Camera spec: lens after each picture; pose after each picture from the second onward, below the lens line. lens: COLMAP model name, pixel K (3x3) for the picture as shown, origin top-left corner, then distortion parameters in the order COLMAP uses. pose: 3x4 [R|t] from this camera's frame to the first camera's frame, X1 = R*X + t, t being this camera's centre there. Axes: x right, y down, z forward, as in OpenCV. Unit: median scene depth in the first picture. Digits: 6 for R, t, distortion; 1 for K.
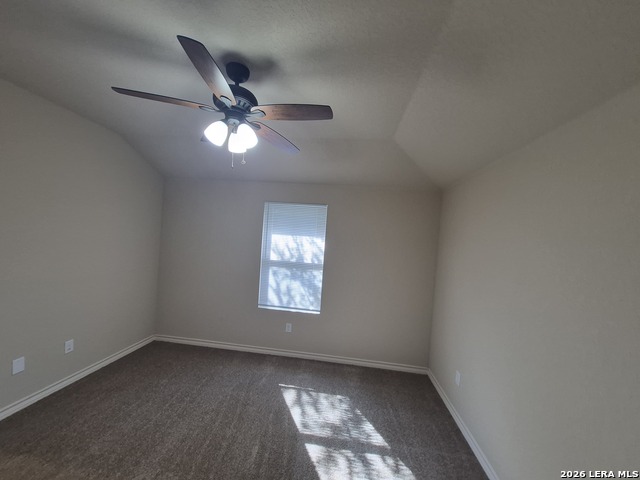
lens RADIAL K [[252.3, 0, 318.4], [0, 252.3, 238.6], [0, 0, 1]] dist [0.007223, -0.000626]
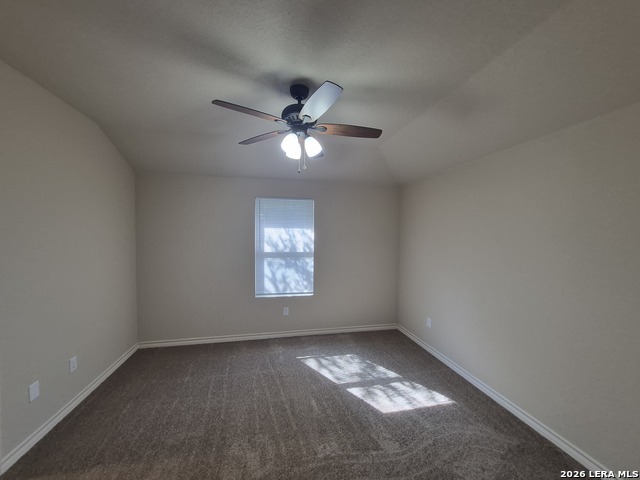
lens RADIAL K [[252.3, 0, 314.2], [0, 252.3, 238.7], [0, 0, 1]] dist [0.007223, -0.000626]
pose [[0.945748, -0.063290, 0.318678, -0.363270], [0.051624, 0.997655, 0.044930, -0.009919], [-0.320774, -0.026041, 0.946798, -0.088019]]
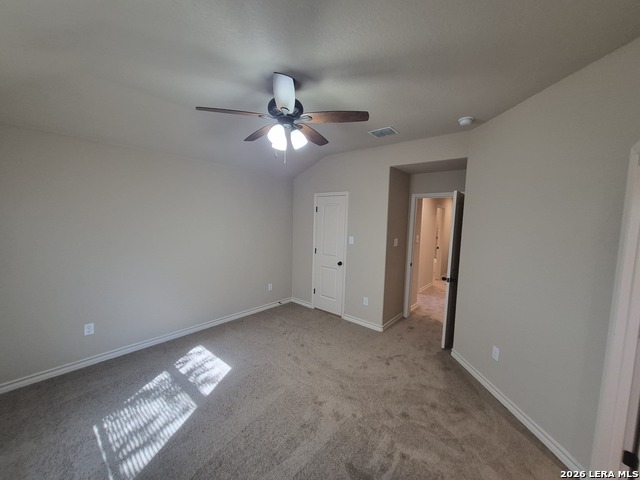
lens RADIAL K [[252.3, 0, 323.4], [0, 252.3, 245.1], [0, 0, 1]] dist [0.007223, -0.000626]
pose [[-0.849988, -0.130821, 0.510300, -0.619737], [-0.071366, 0.988340, 0.134500, -0.019572], [-0.521945, 0.077906, -0.849414, 1.038642]]
